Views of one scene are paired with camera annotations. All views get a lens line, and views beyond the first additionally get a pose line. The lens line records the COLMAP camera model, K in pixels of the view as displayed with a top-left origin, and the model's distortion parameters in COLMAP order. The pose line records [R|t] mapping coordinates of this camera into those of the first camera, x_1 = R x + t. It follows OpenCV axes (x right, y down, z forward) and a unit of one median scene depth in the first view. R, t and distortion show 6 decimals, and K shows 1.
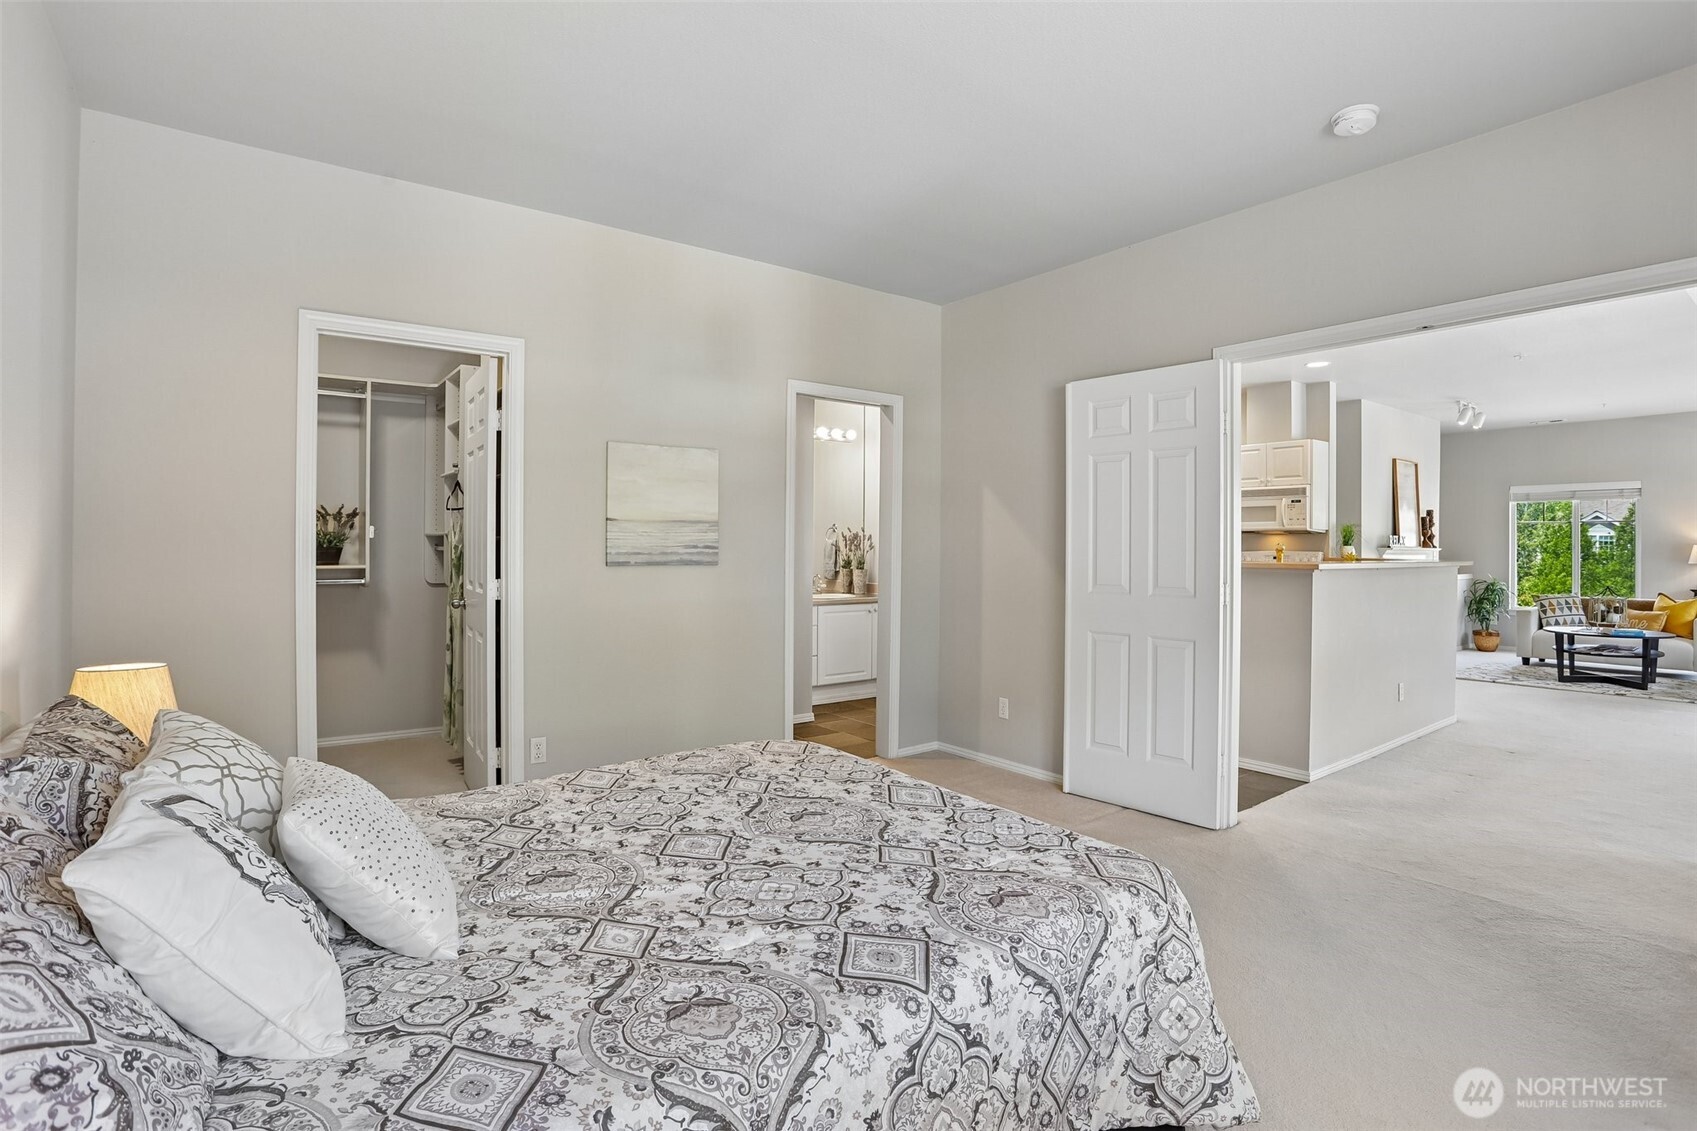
lens RADIAL K [[834.7, 0, 839.8], [0, 834.7, 548.6], [0, 0, 1]] dist [-0.063781, 0.024849]
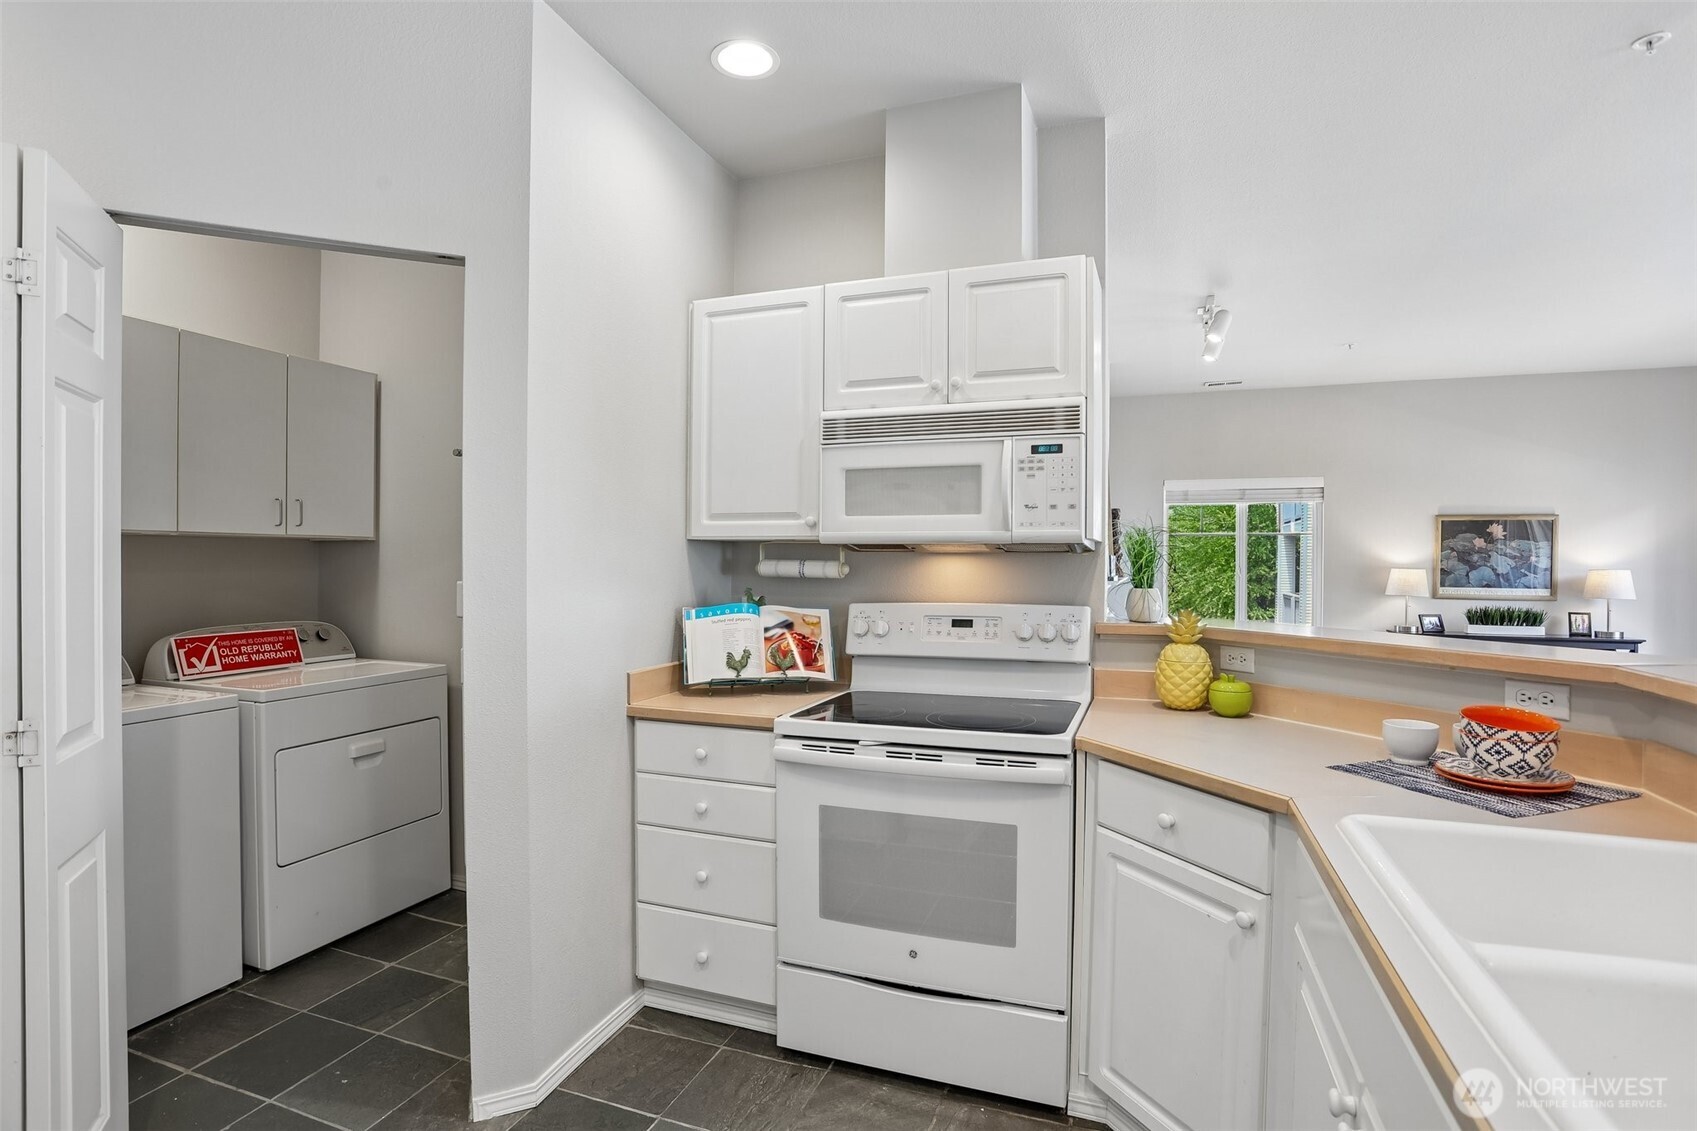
lens RADIAL K [[834.7, 0, 845.0], [0, 834.7, 569.0], [0, 0, 1]] dist [-0.063781, 0.024849]
pose [[0.839680, -0.007364, 0.543032, 0.270756], [0.001048, 0.999928, 0.011939, -0.013489], [-0.543081, -0.009456, 0.839627, 0.656747]]
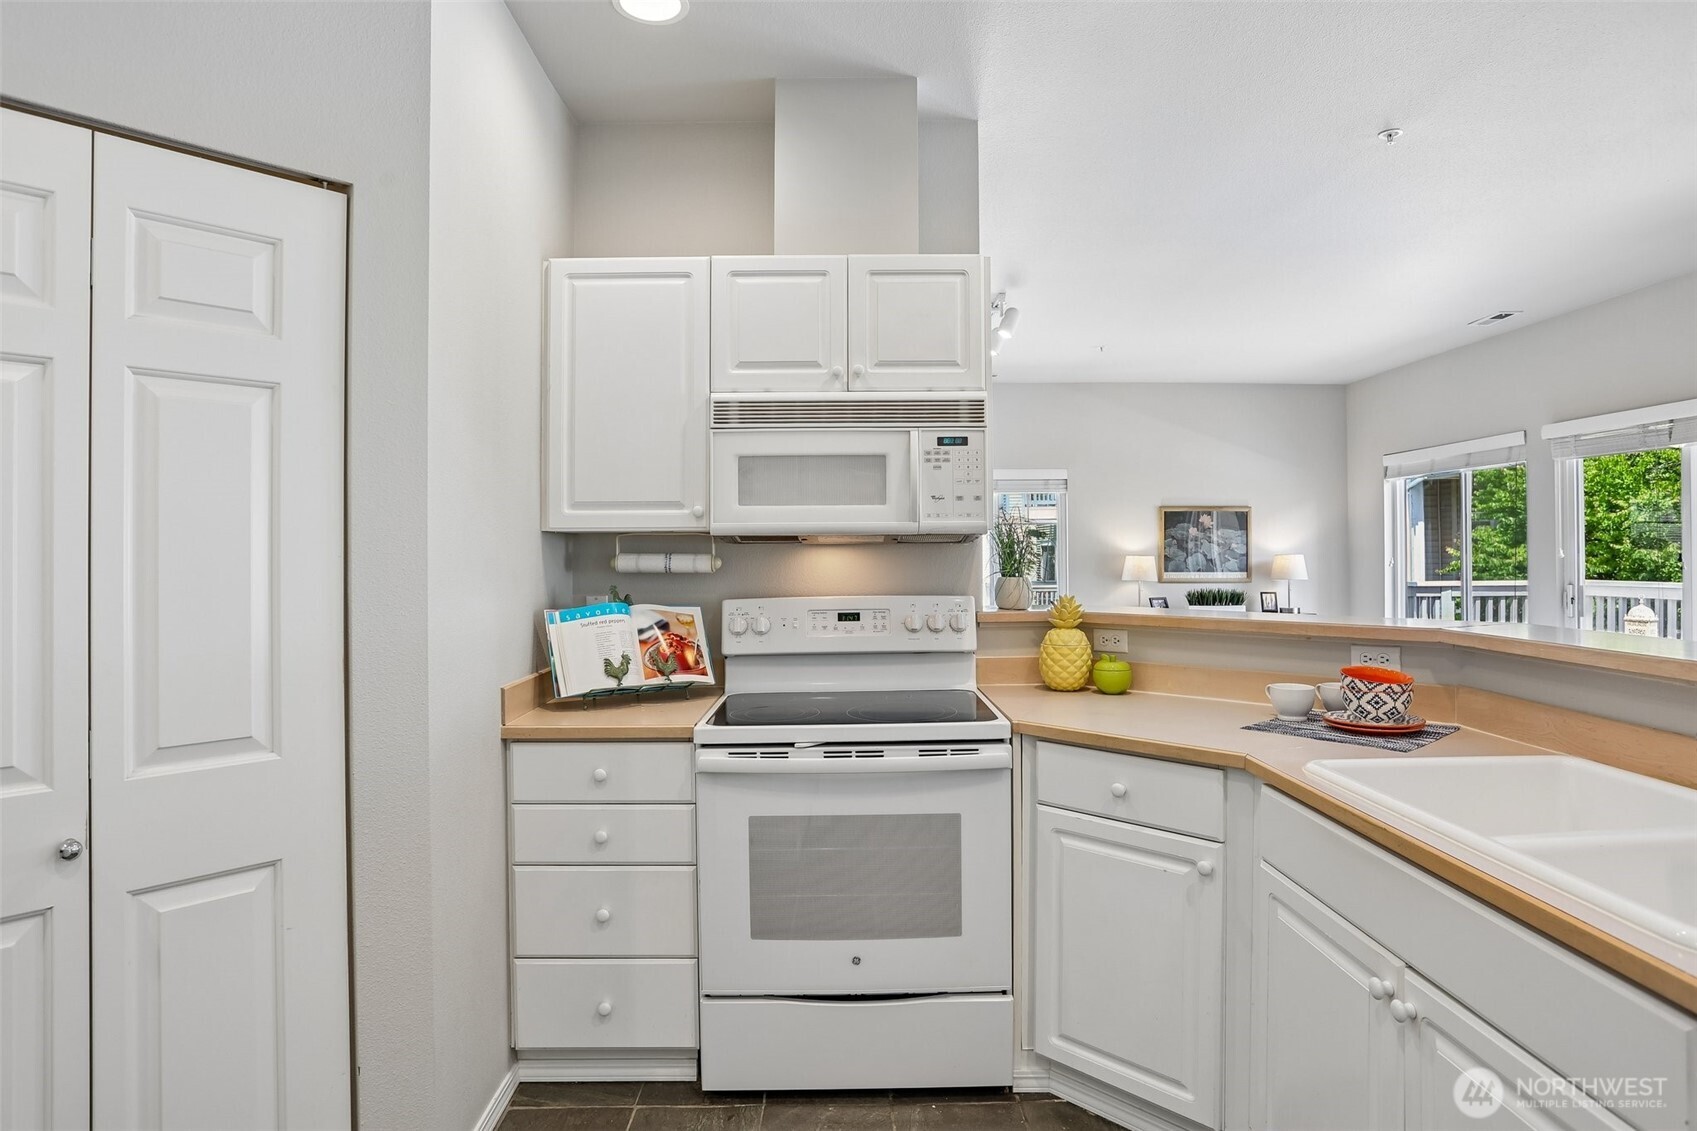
lens RADIAL K [[919.1, 0, 848.6], [0, 919.1, 542.9], [0, 0, 1]] dist [-0.052884, 0.017981]
pose [[0.591234, -0.000833, 0.806500, 0.208166], [0.011206, 0.999911, -0.007182, -0.013838], [-0.806422, 0.013284, 0.591191, 0.696706]]
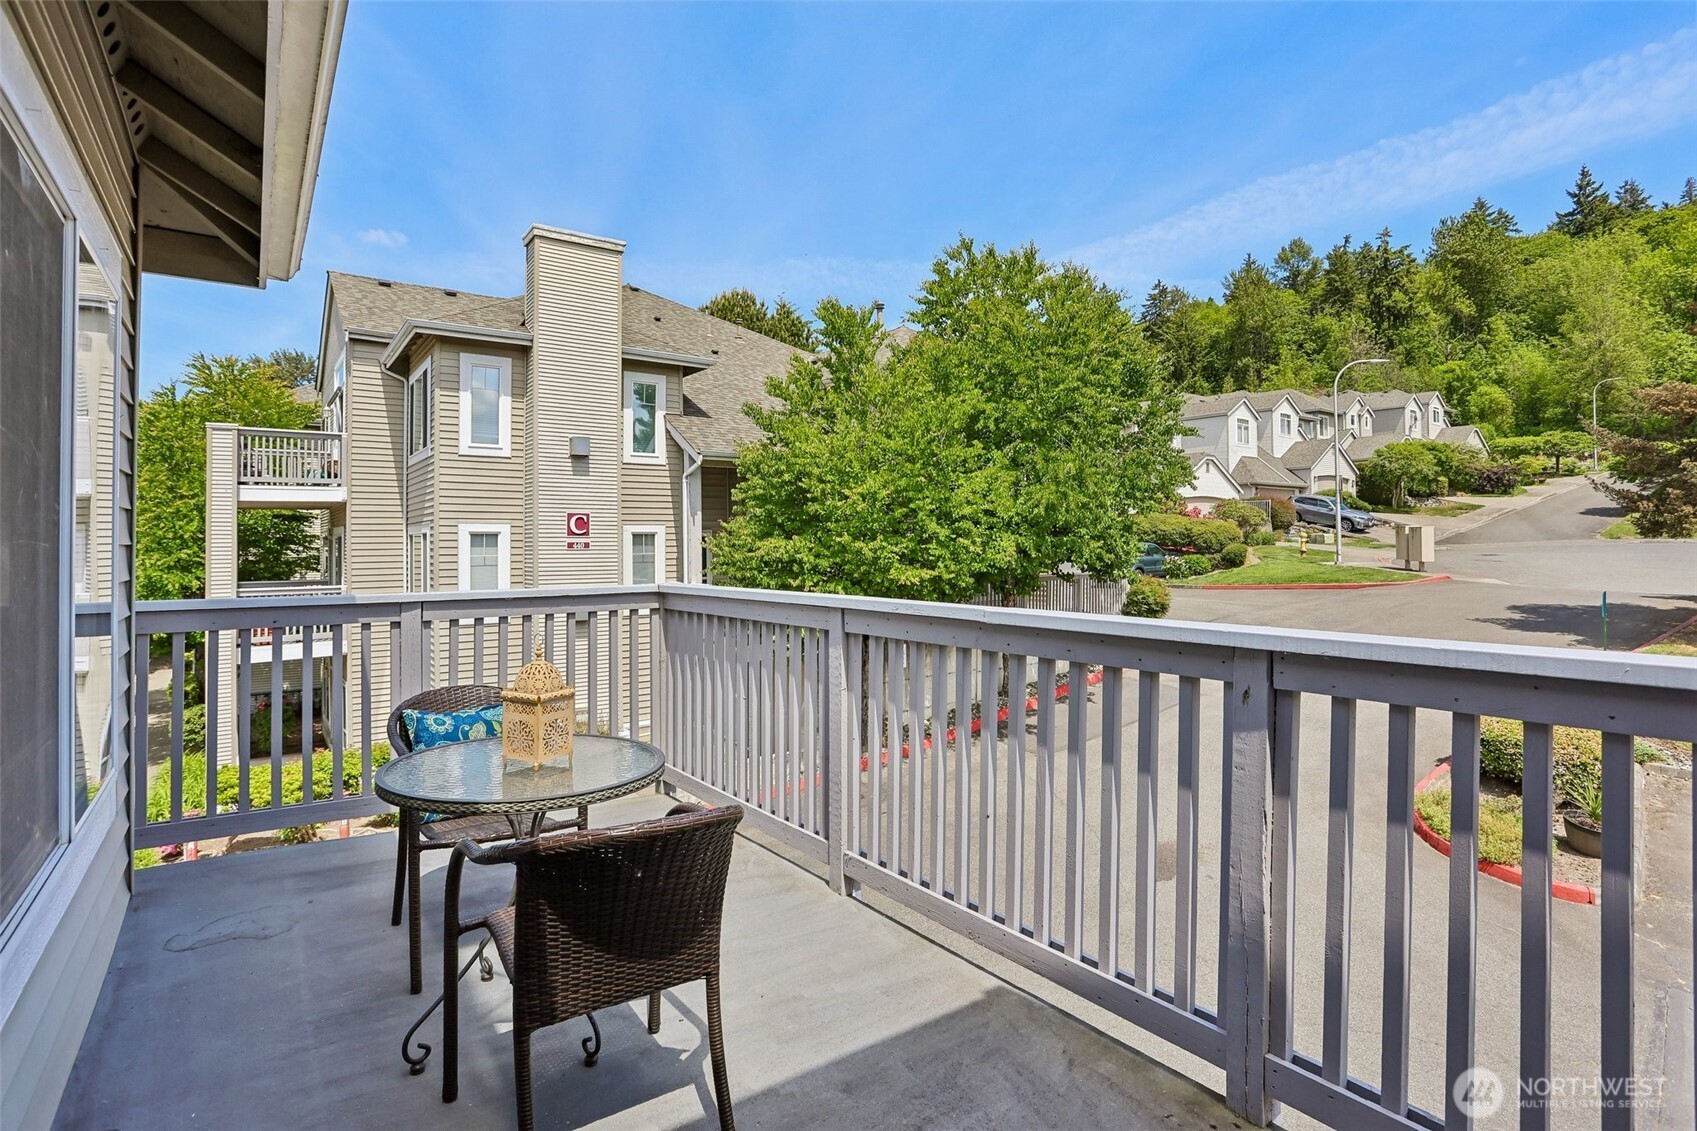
lens RADIAL K [[834.7, 0, 855.5], [0, 834.7, 536.3], [0, 0, 1]] dist [-0.063781, 0.024849]
pose [[0.003978, 0.002966, 0.999988, 0.882659], [0.008941, 0.999956, -0.003002, -0.000641], [-0.999952, 0.008952, 0.003952, 0.508831]]
